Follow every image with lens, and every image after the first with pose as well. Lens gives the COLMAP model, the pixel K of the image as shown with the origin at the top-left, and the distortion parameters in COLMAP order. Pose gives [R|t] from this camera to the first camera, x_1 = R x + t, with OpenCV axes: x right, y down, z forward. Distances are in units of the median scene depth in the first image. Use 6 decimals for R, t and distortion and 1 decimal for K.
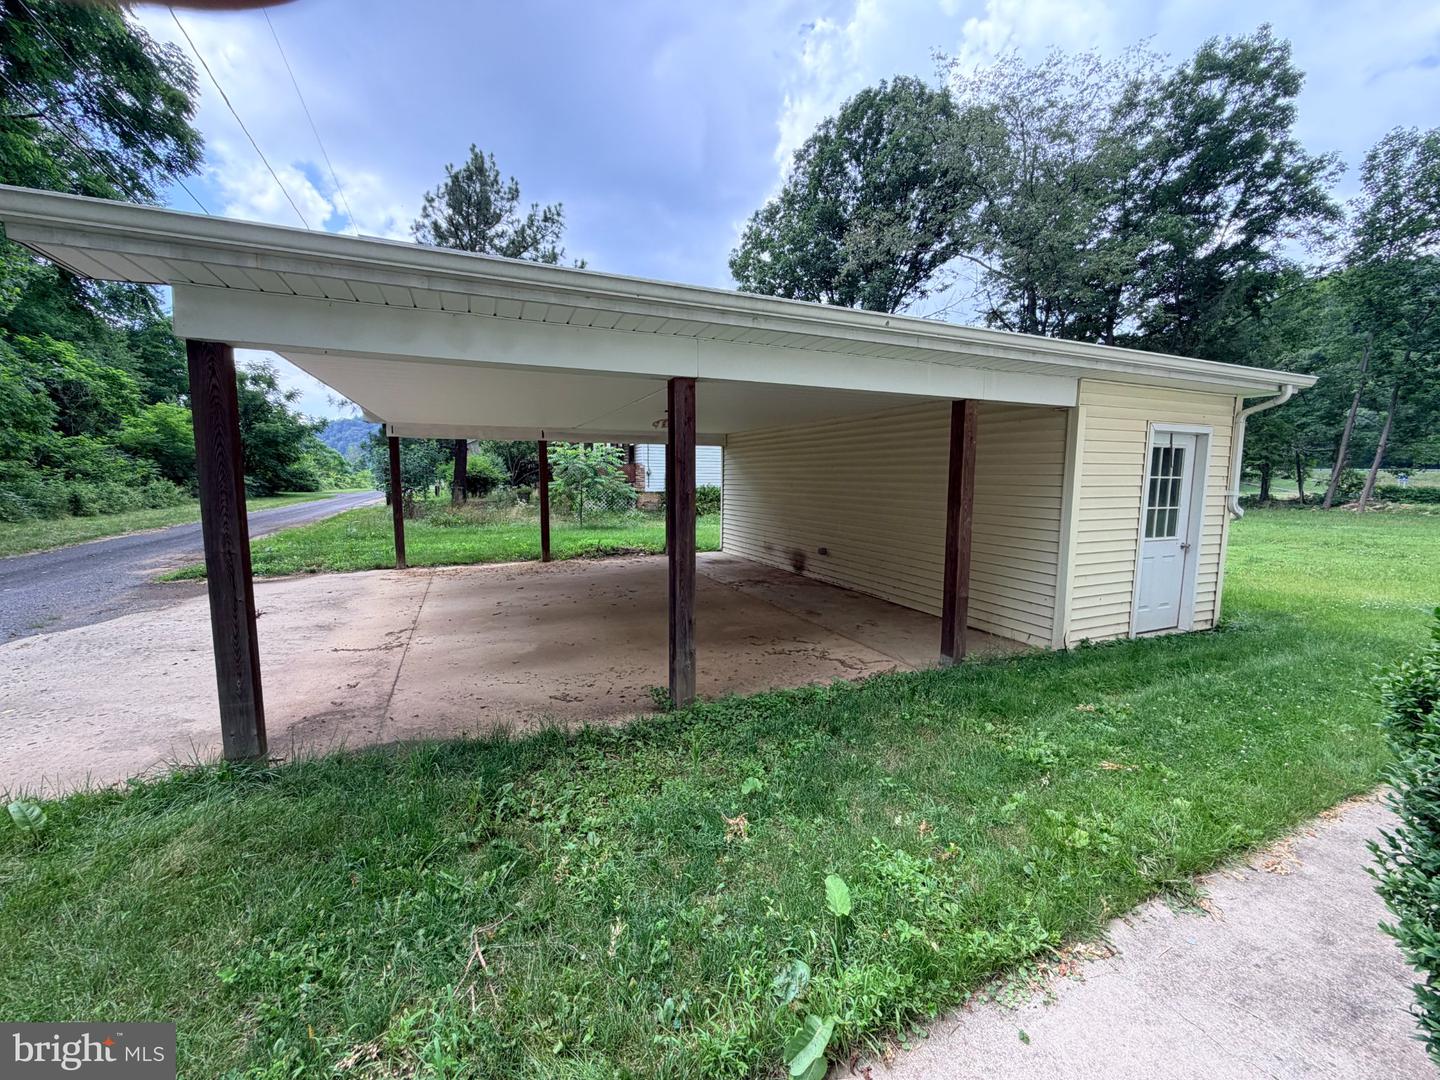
lens RADIAL K [[575.0, 0, 717.6], [0, 575.0, 540.3], [0, 0, 1]] dist [-0.000208, 0.000401]
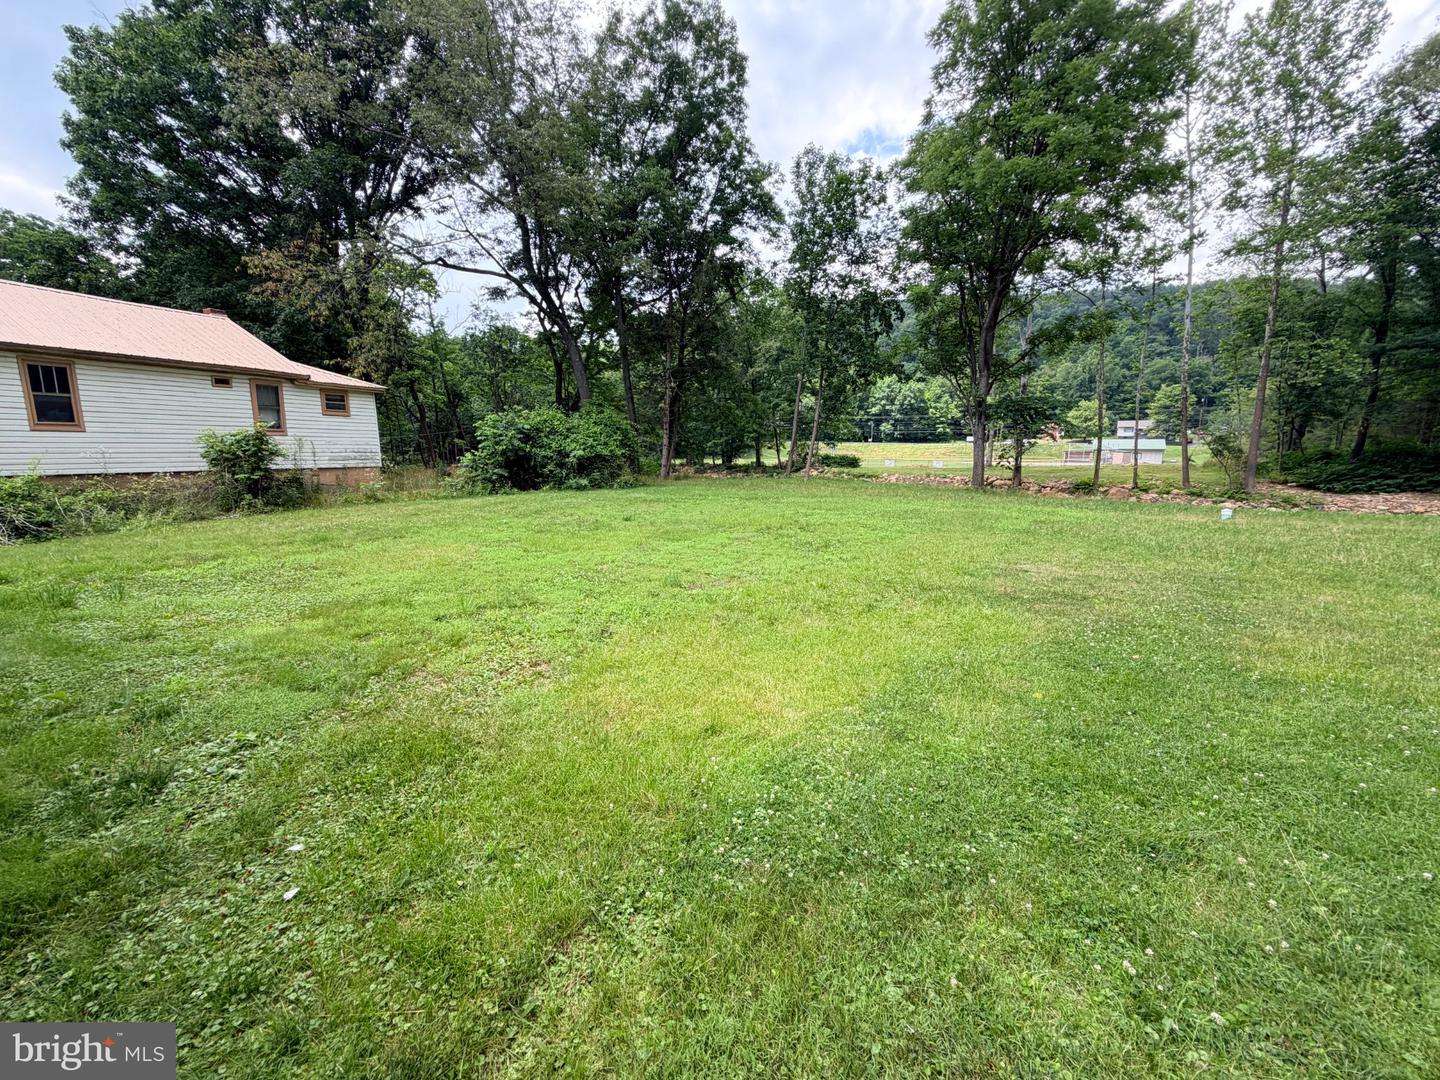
lens RADIAL K [[575.0, 0, 717.6], [0, 575.0, 540.3], [0, 0, 1]] dist [-0.000208, 0.000401]
pose [[0.781695, -0.096921, 0.616084, 0.199296], [0.064020, 0.995102, 0.075318, -0.019922], [-0.620367, -0.019434, 0.784071, 0.159479]]
